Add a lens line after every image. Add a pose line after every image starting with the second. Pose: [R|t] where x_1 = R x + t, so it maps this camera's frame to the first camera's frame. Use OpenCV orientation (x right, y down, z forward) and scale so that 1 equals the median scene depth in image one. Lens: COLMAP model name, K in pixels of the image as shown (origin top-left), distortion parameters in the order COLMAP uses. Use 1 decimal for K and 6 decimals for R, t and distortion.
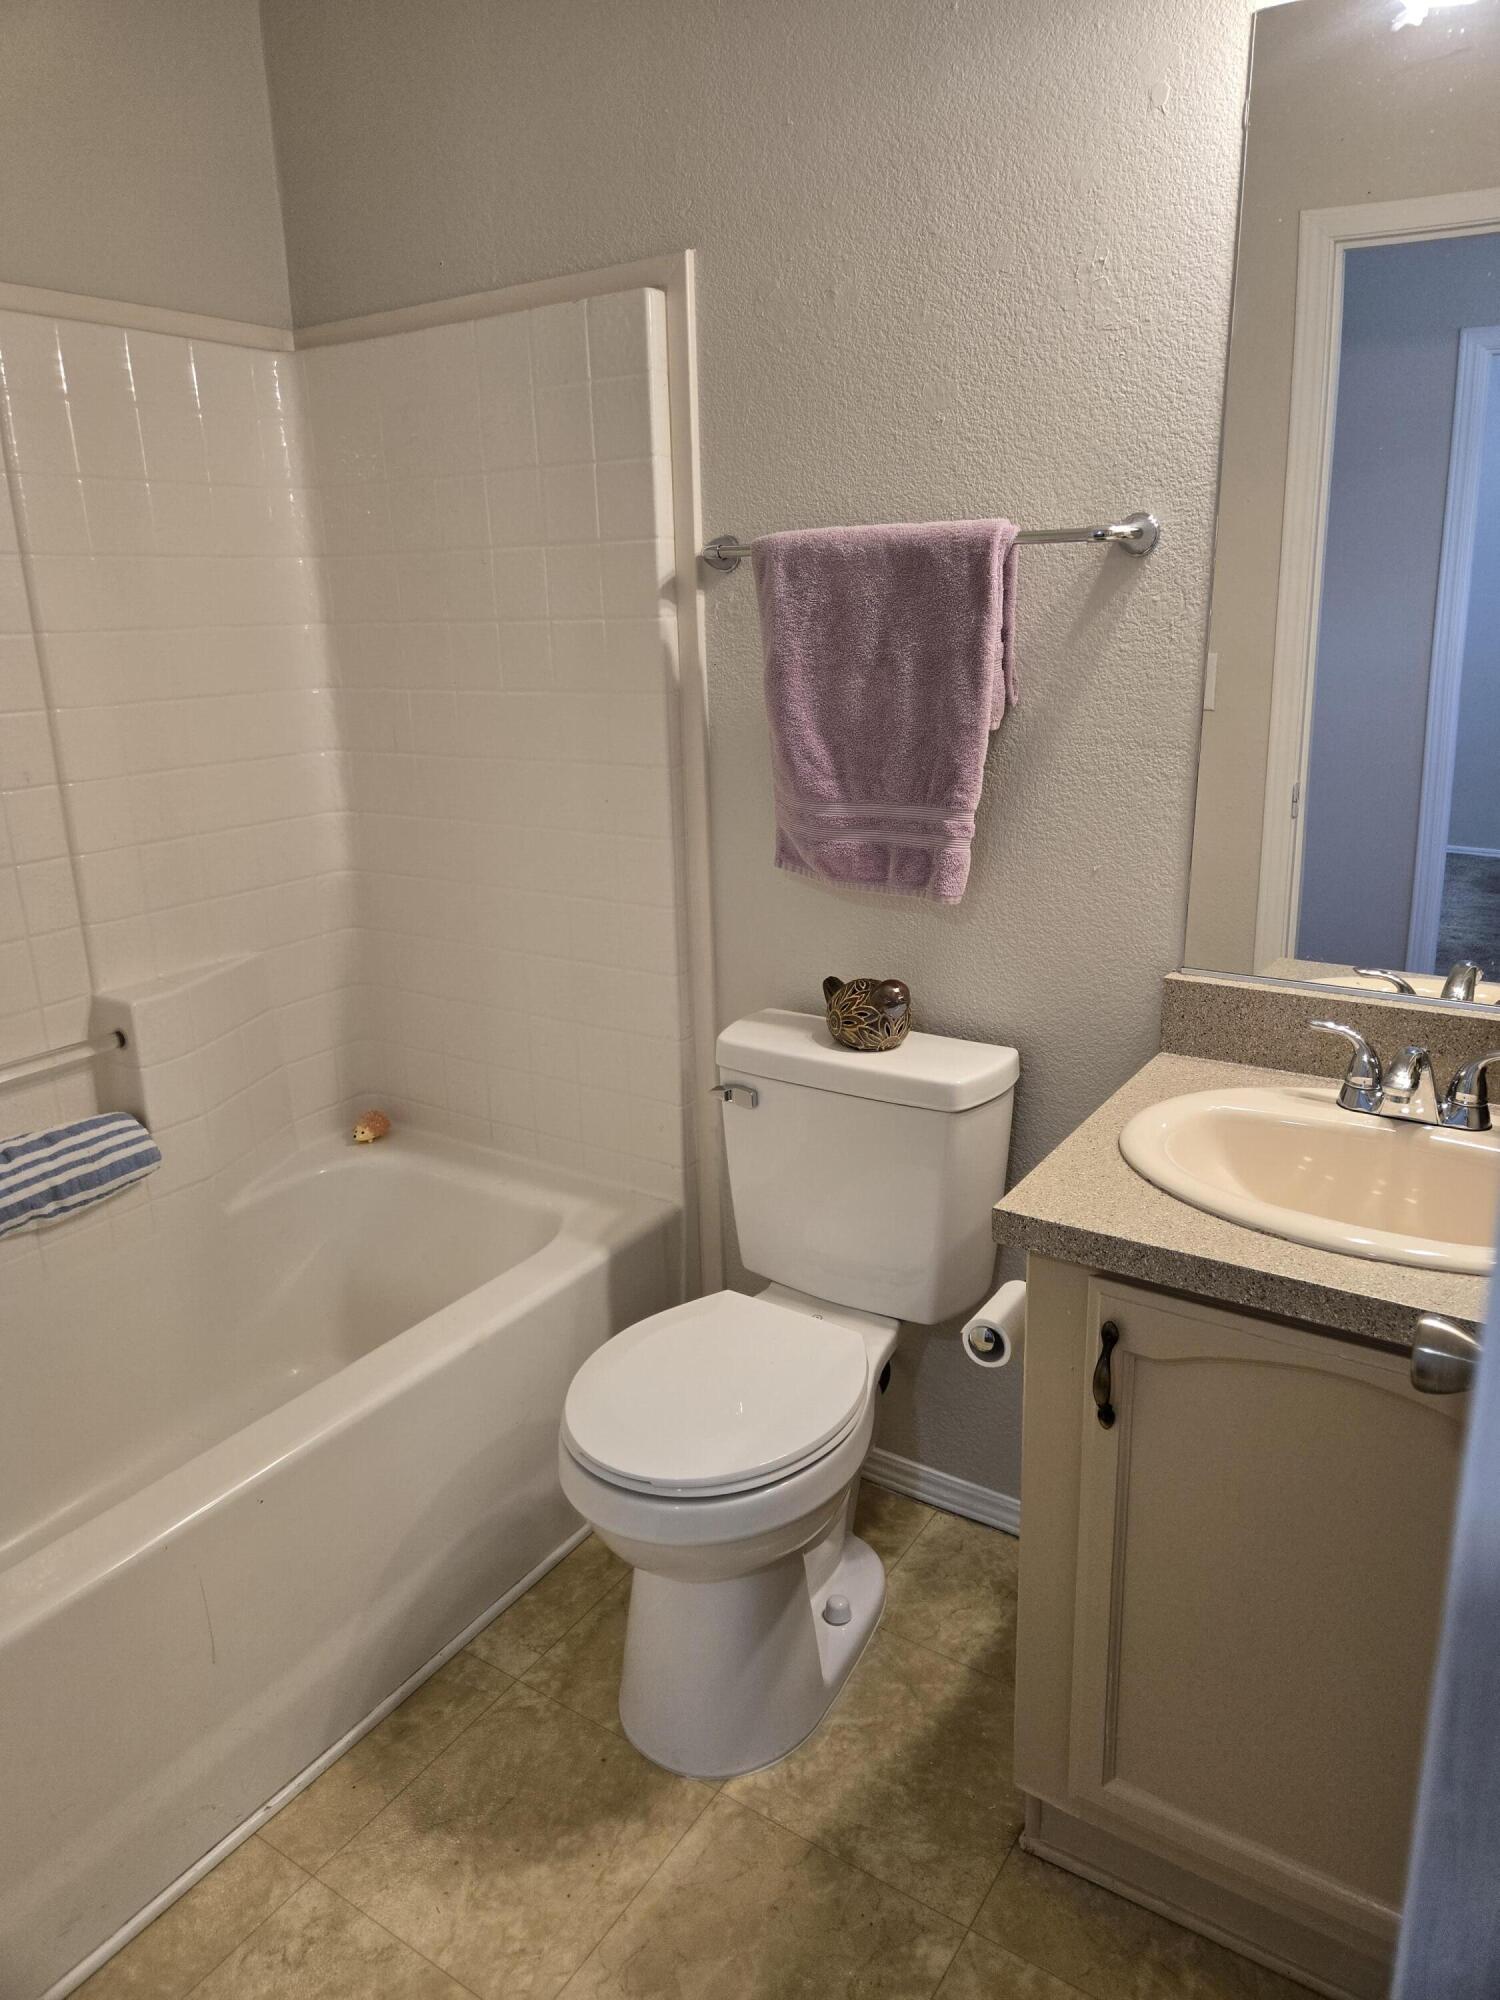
lens RADIAL K [[1327.4, 0, 723.1], [0, 1327.4, 977.5], [0, 0, 1]] dist [0.075797, -0.072151]
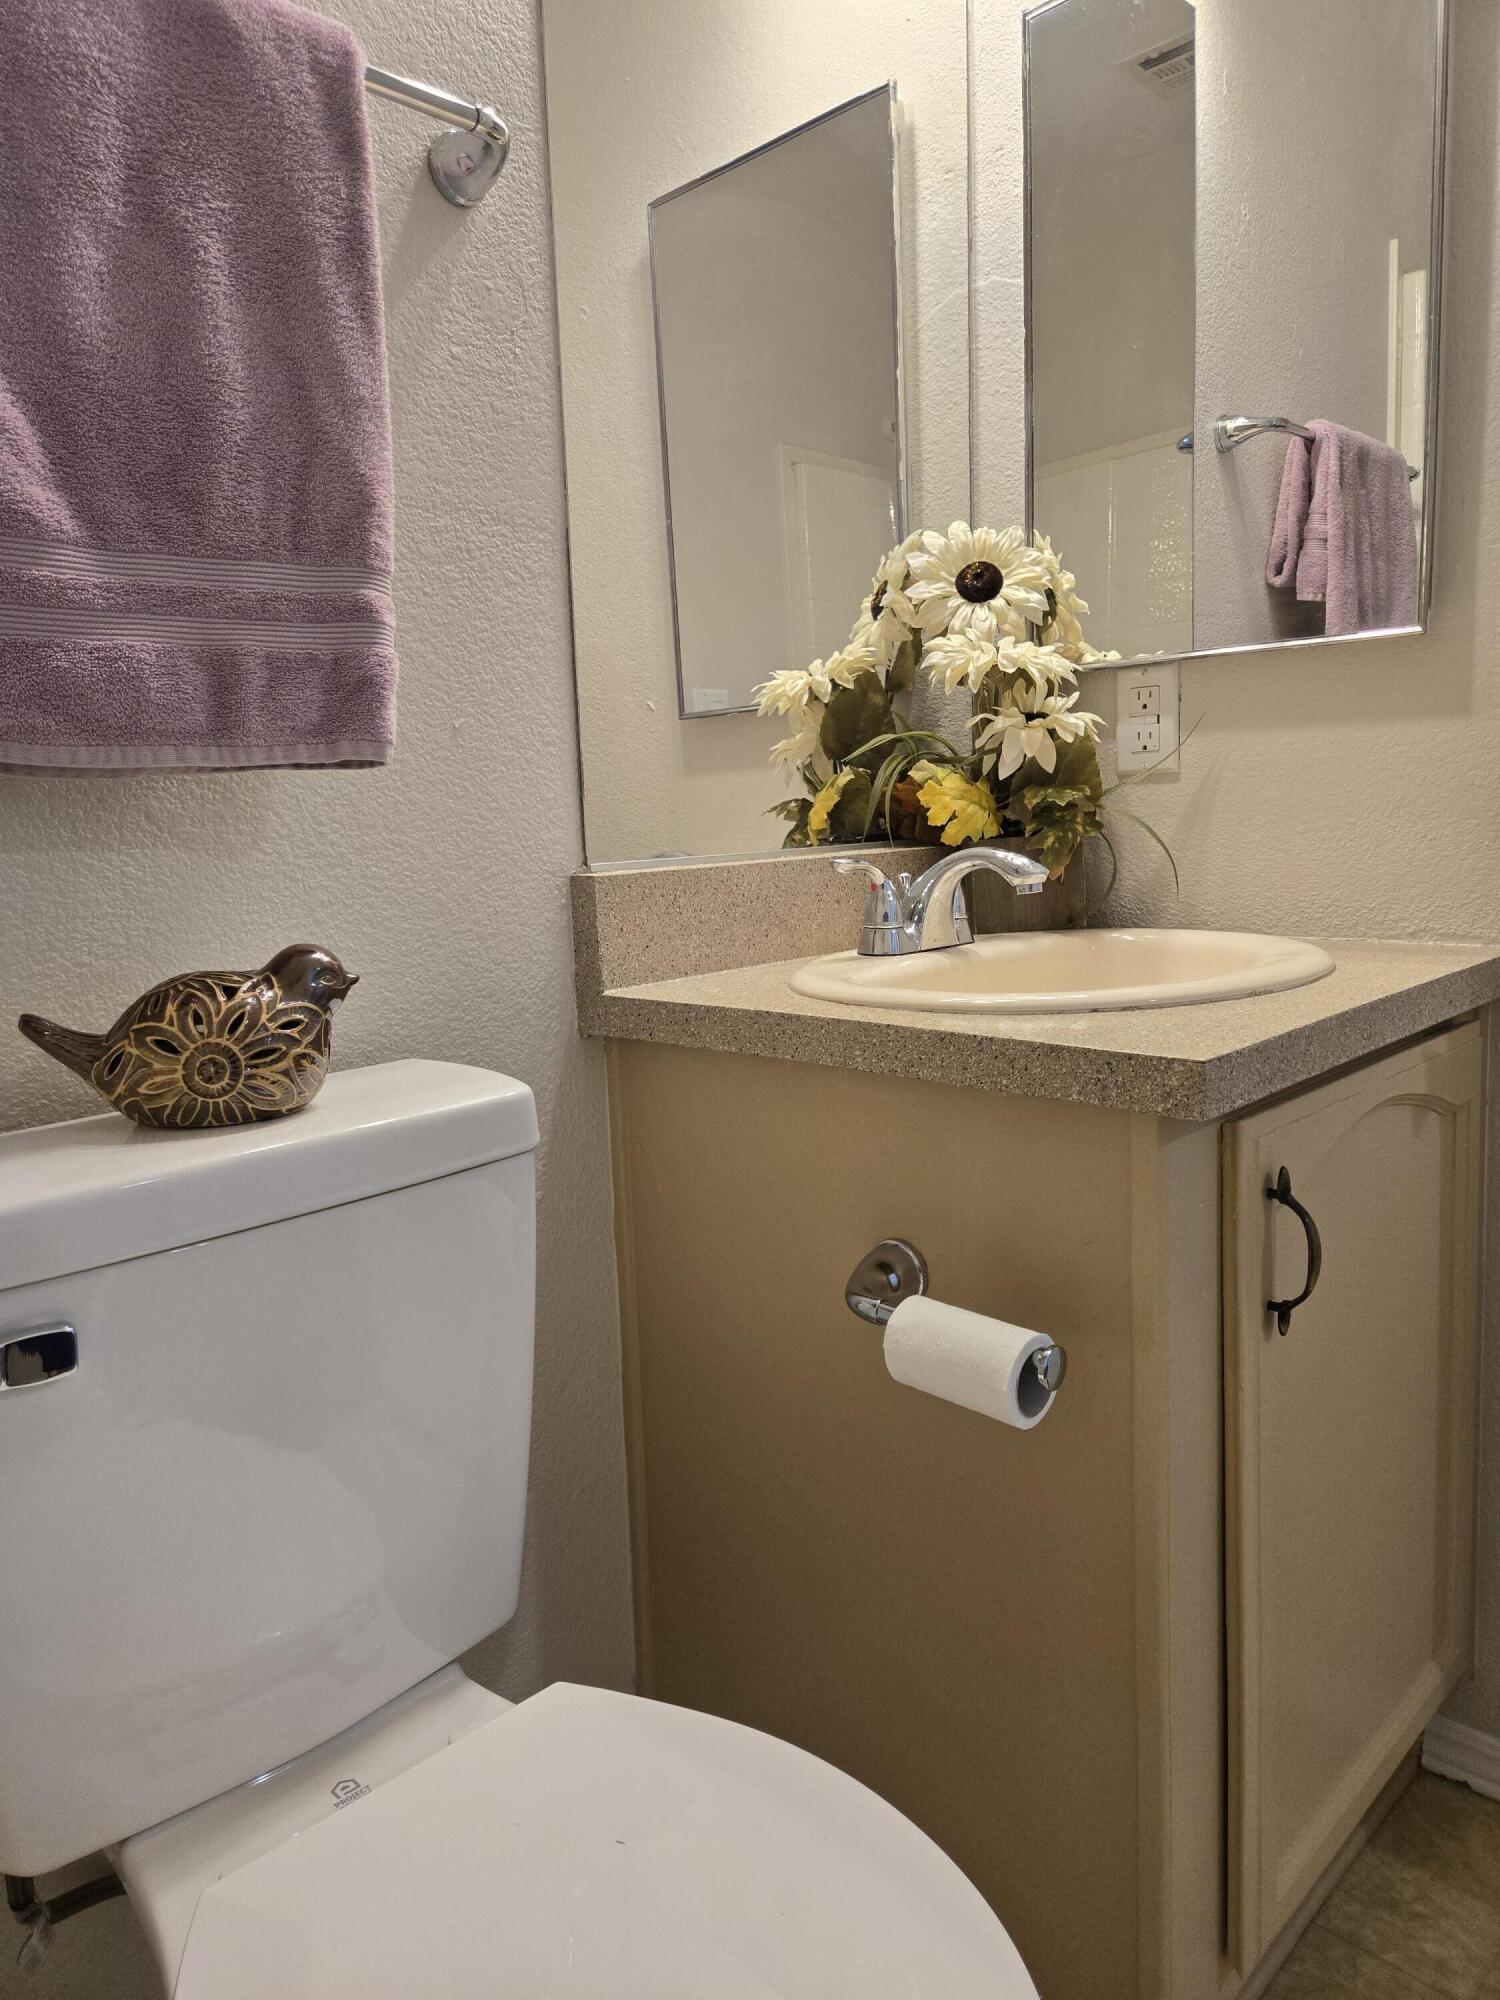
lens RADIAL K [[1327.4, 0, 723.1], [0, 1327.4, 977.5], [0, 0, 1]] dist [0.075797, -0.072151]
pose [[0.189823, -0.114544, 0.975114, -0.260717], [0.299334, 0.952640, 0.053634, 0.027760], [-0.935076, 0.281704, 0.215120, 0.673999]]
